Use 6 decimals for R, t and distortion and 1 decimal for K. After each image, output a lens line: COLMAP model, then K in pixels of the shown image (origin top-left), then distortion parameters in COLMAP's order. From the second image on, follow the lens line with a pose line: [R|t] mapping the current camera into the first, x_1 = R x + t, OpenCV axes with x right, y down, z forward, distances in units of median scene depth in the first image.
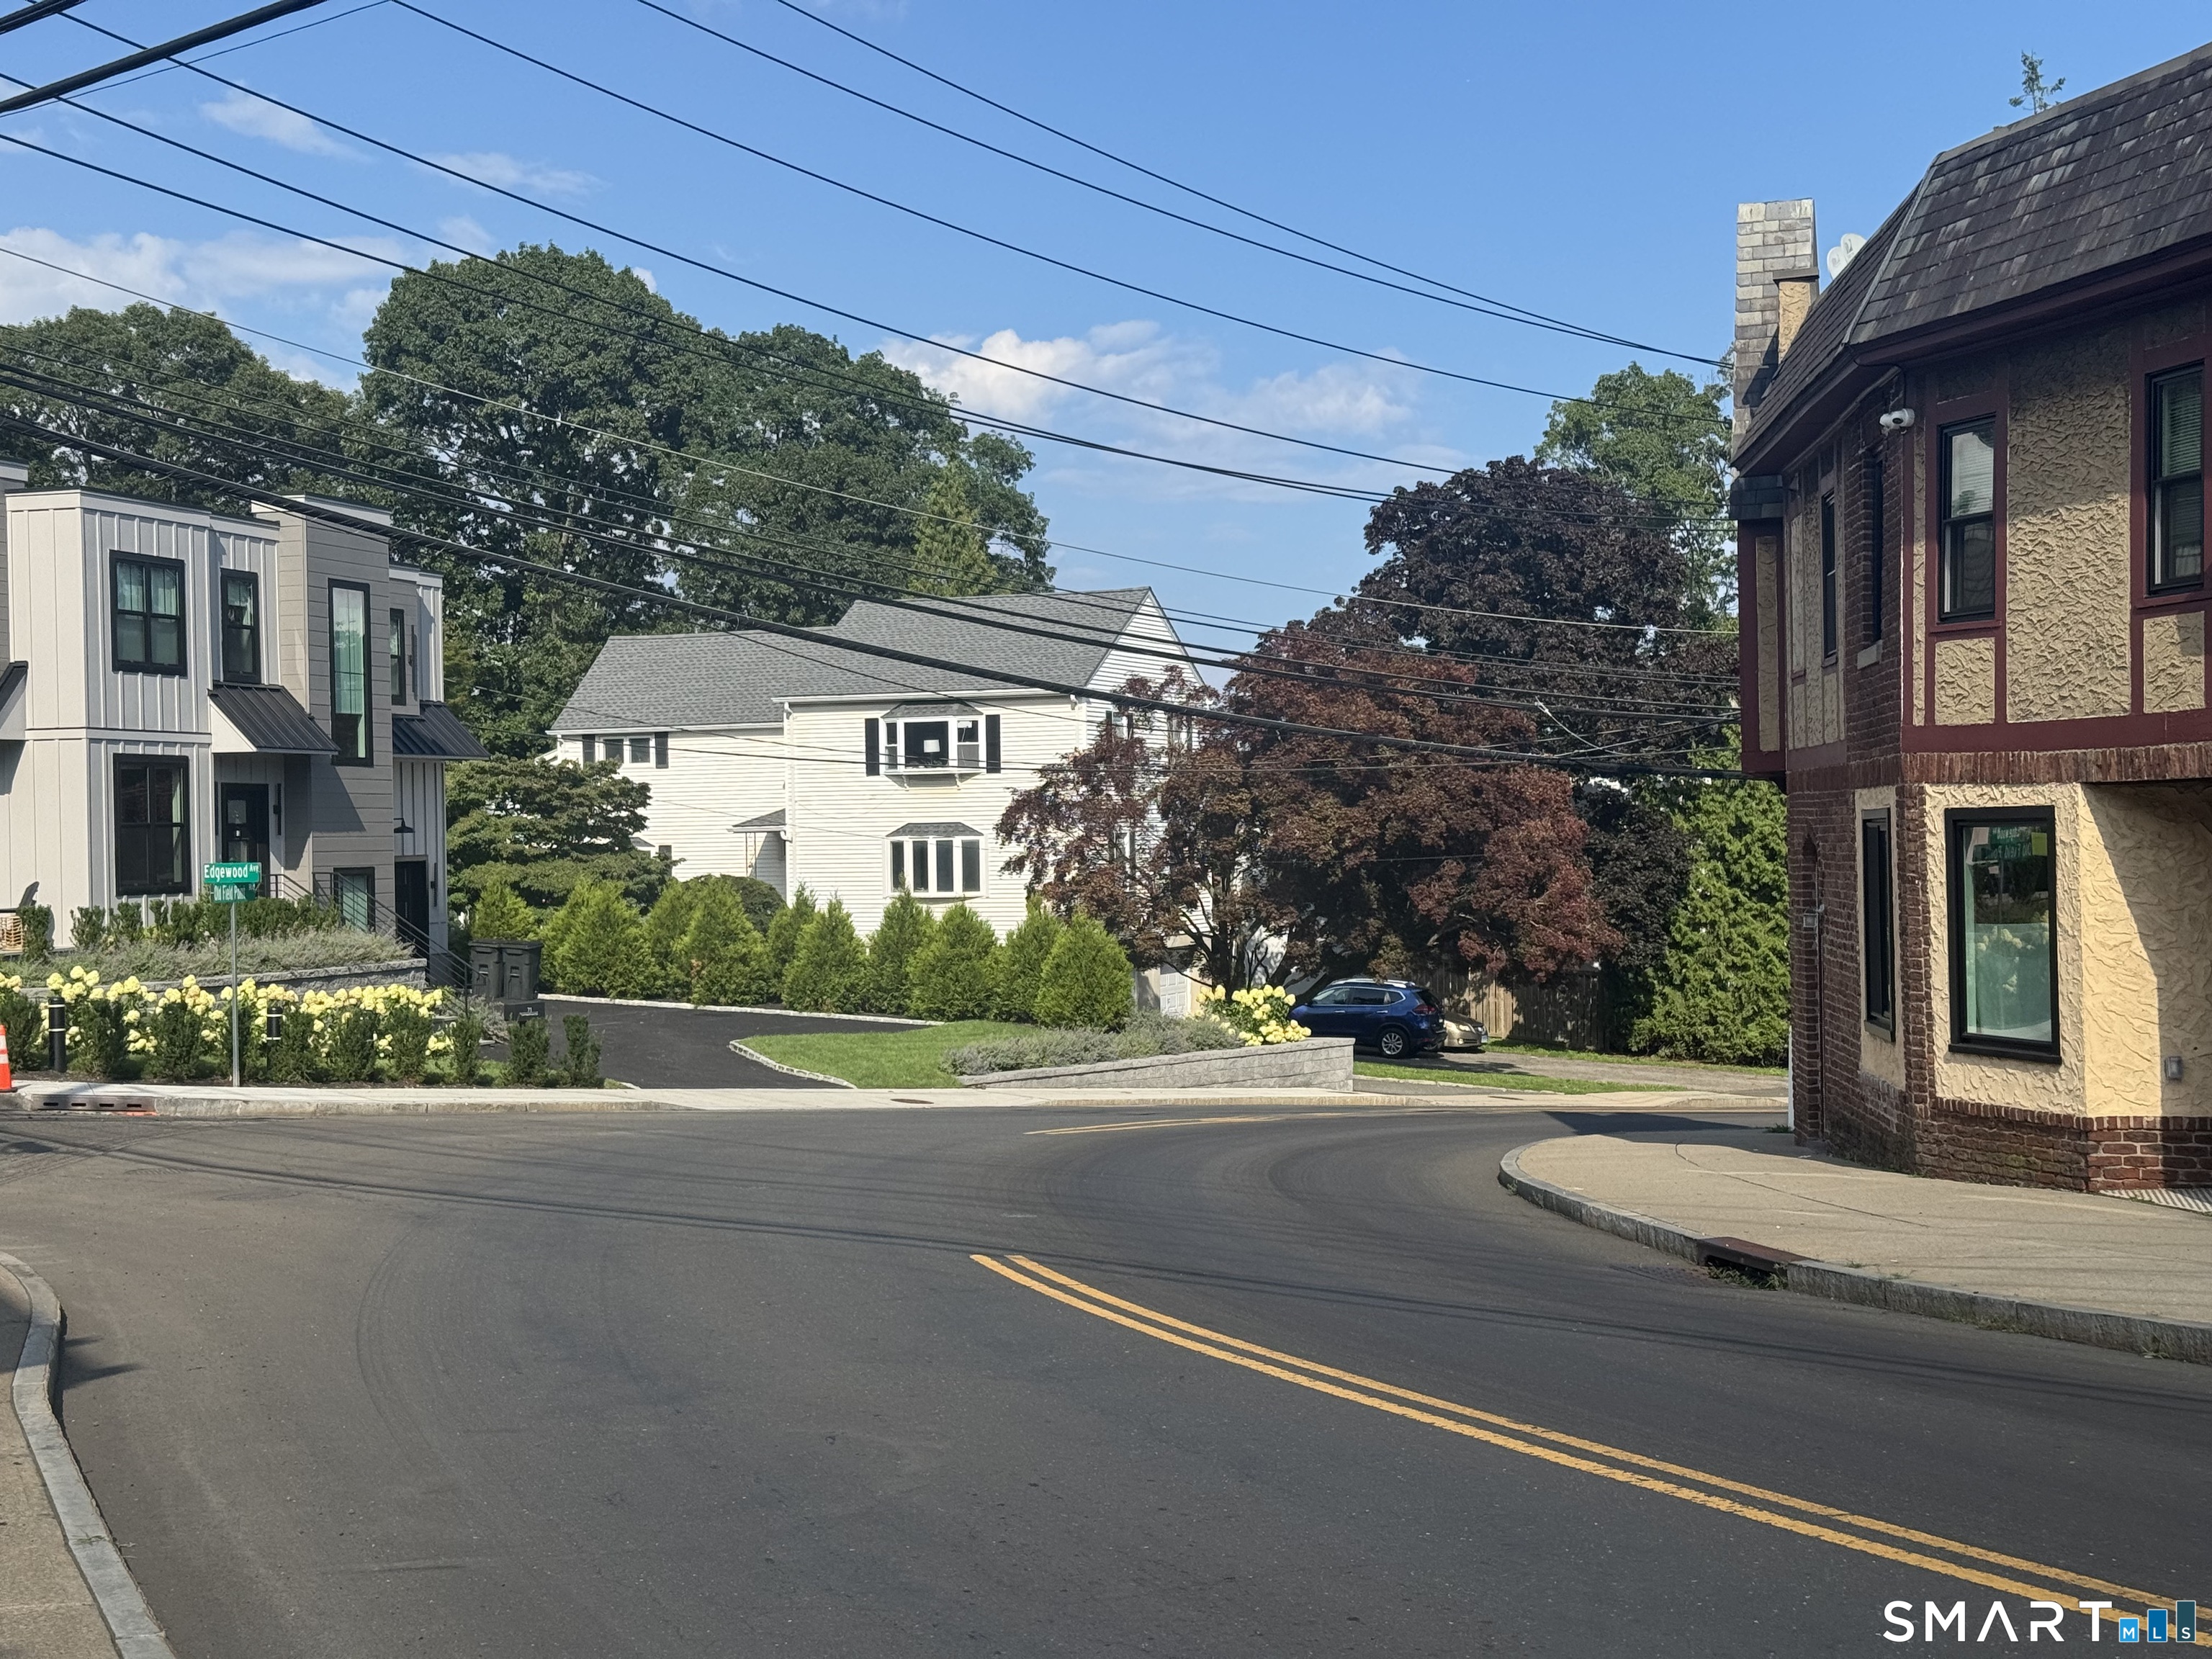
lens RADIAL K [[3095.6, 0, 1081.7], [0, 3095.6, 845.9], [0, 0, 1]] dist [0.163291, -0.234541]
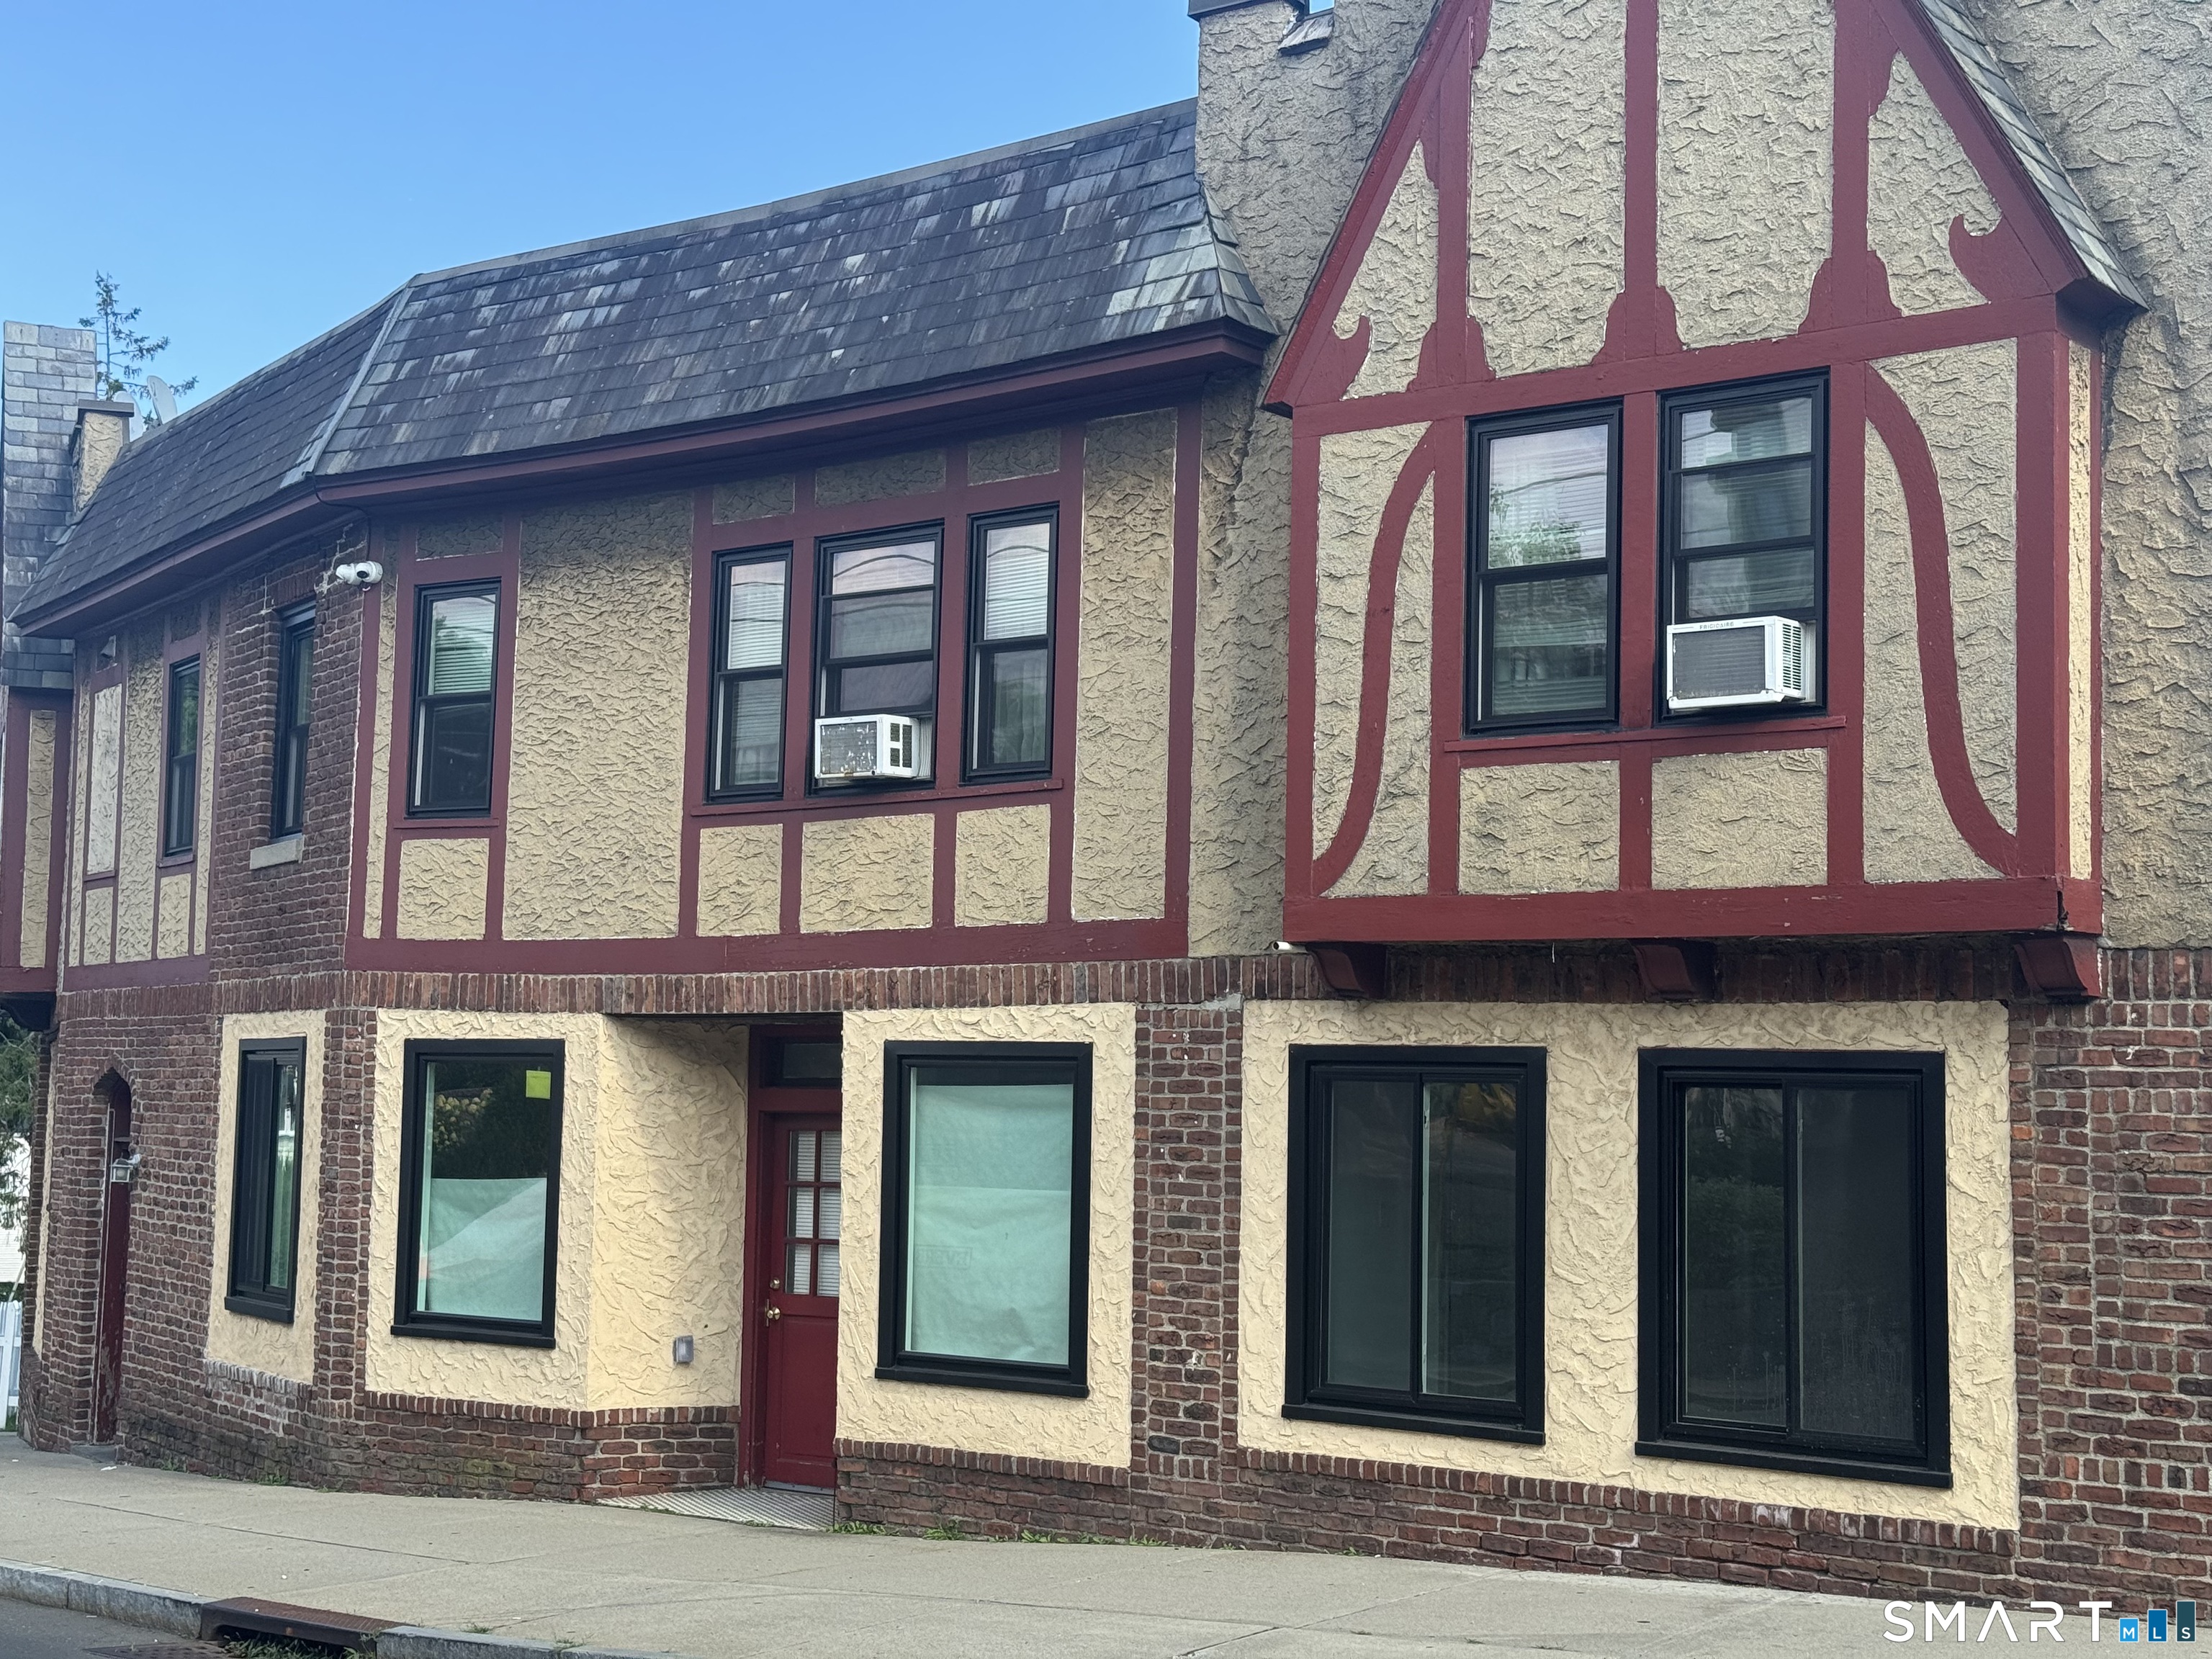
lens RADIAL K [[3095.6, 0, 1081.7], [0, 3095.6, 845.9], [0, 0, 1]] dist [0.163291, -0.234541]
pose [[0.797041, 0.082893, 0.598210, -0.086979], [-0.033887, 0.995114, -0.092740, 0.008352], [-0.602974, 0.053646, 0.795955, 0.240159]]
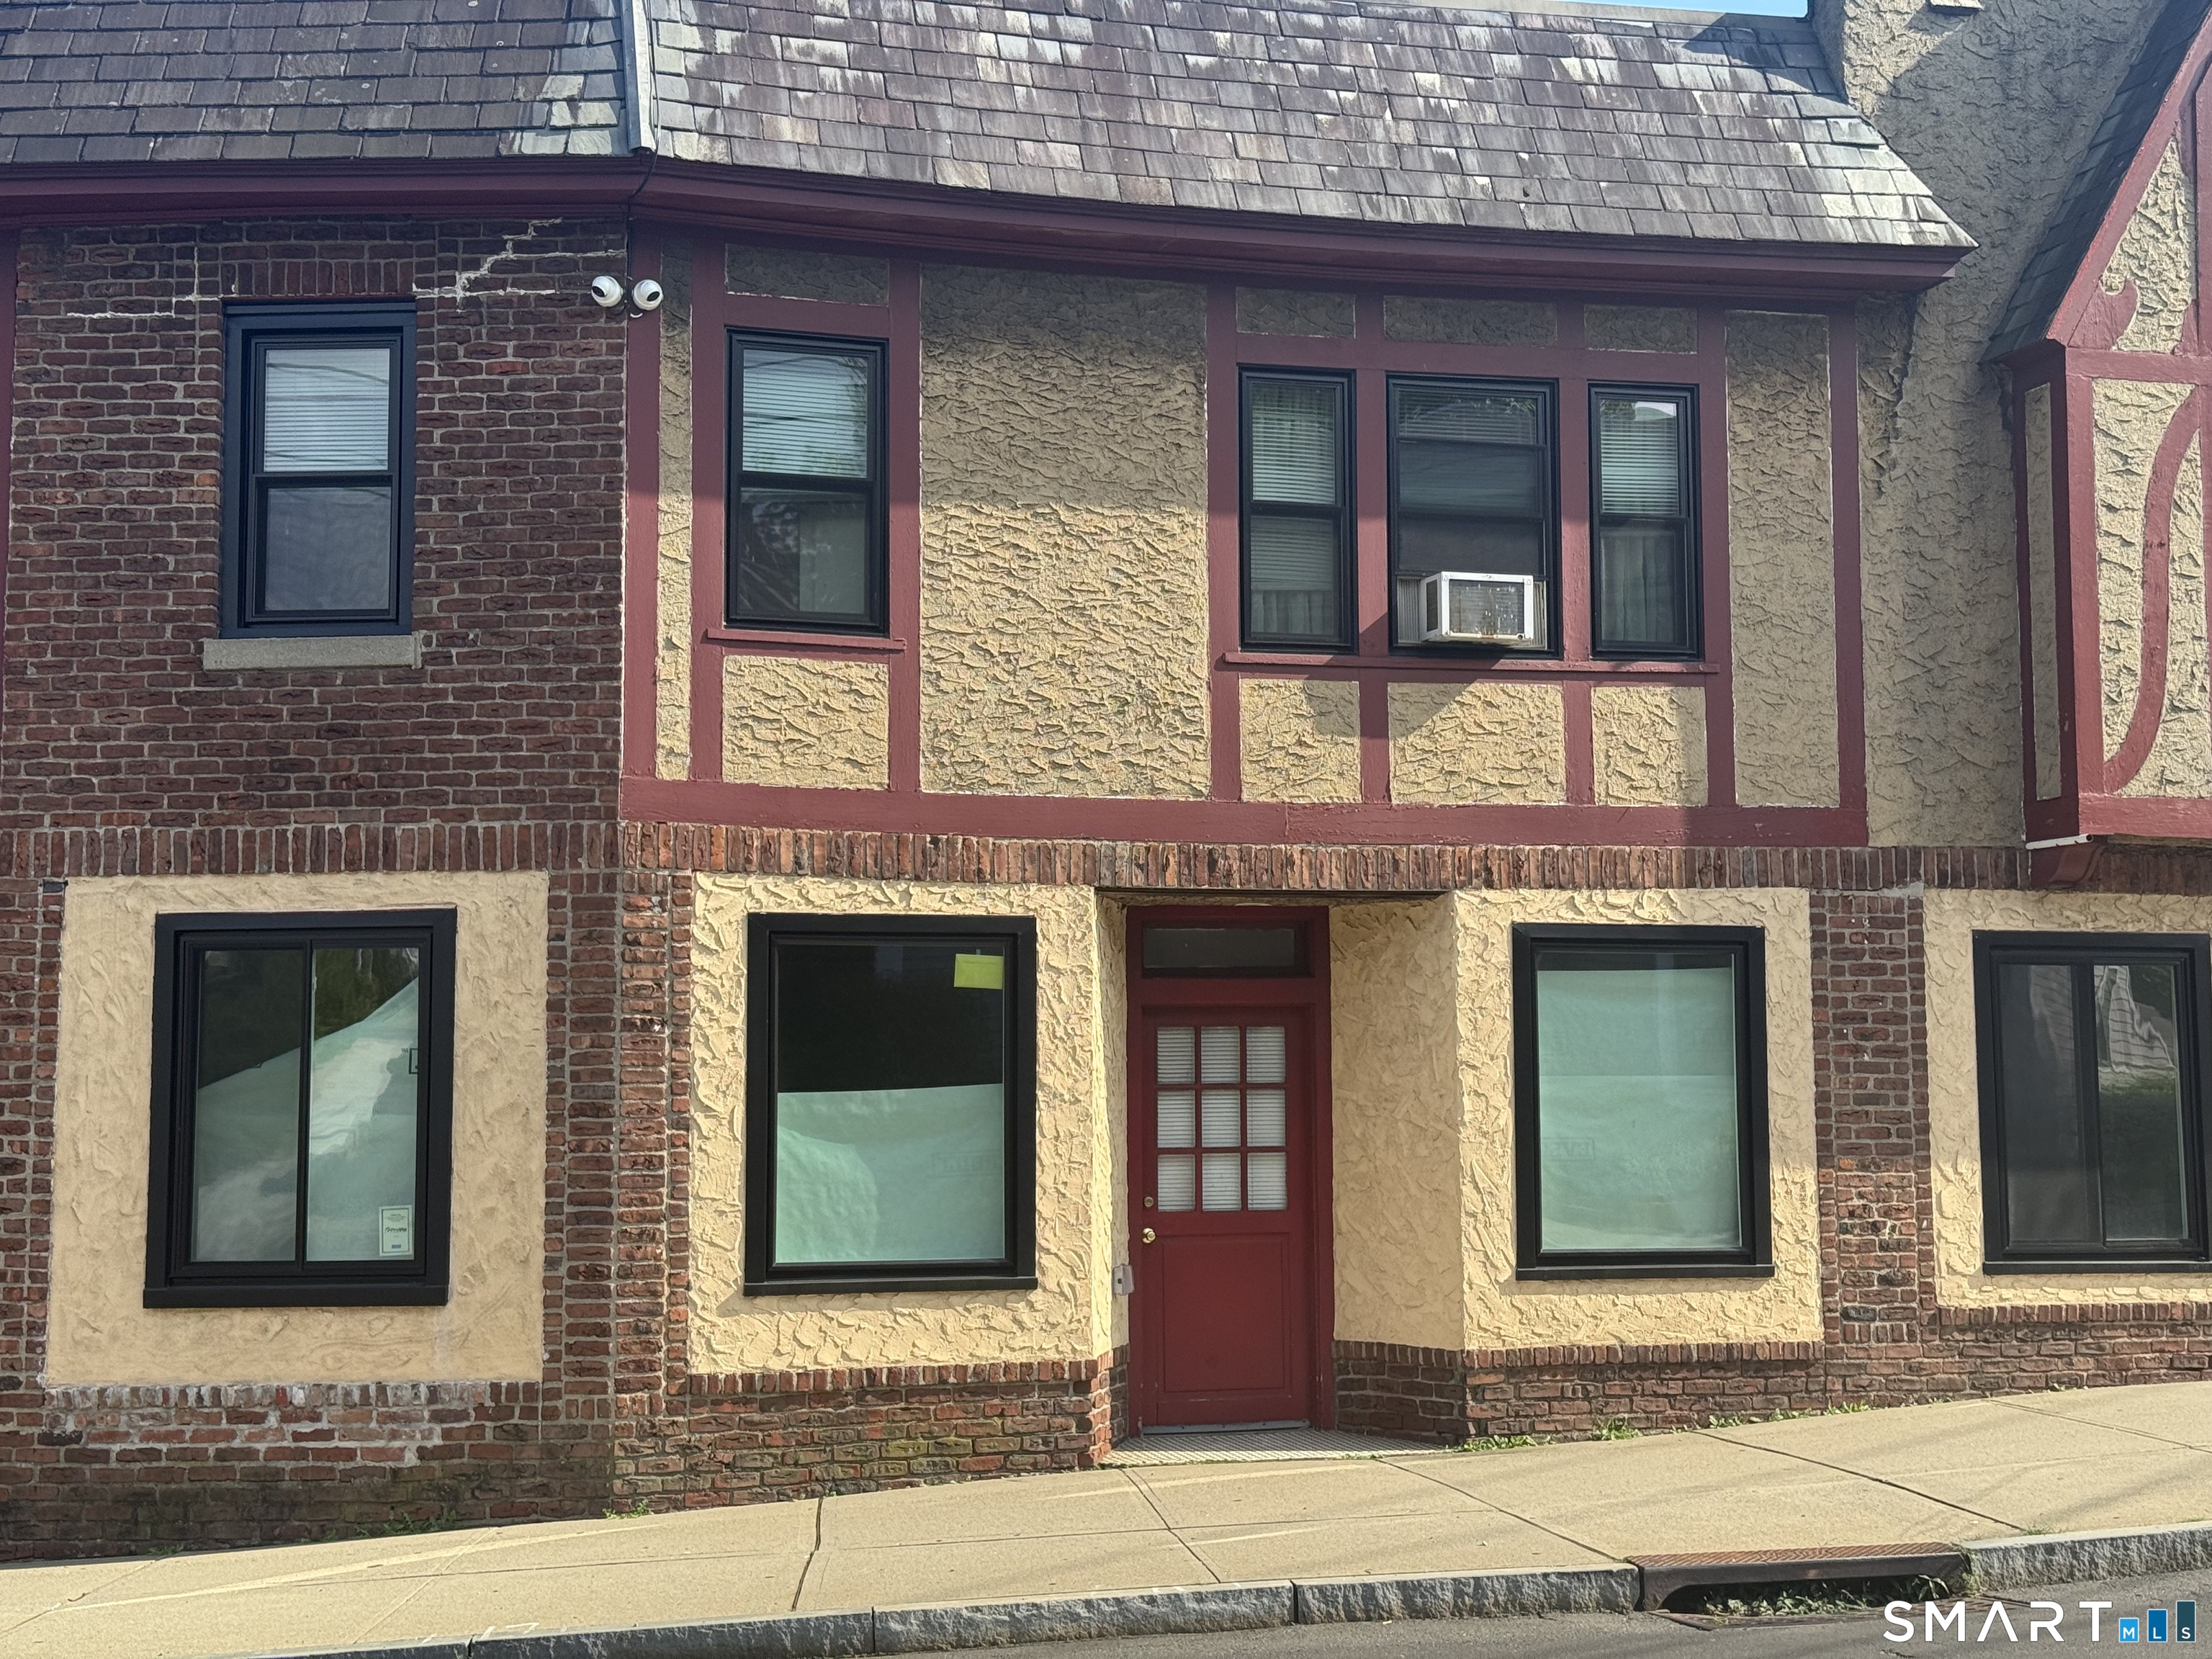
lens RADIAL K [[3076.6, 0, 1124.4], [0, 3076.6, 814.0], [0, 0, 1]] dist [0.182482, -0.319393]
pose [[-0.019097, 0.109688, 0.993783, -0.378922], [0.005926, 0.993959, -0.109594, 0.040089], [-0.999800, 0.003797, -0.019632, 0.990064]]
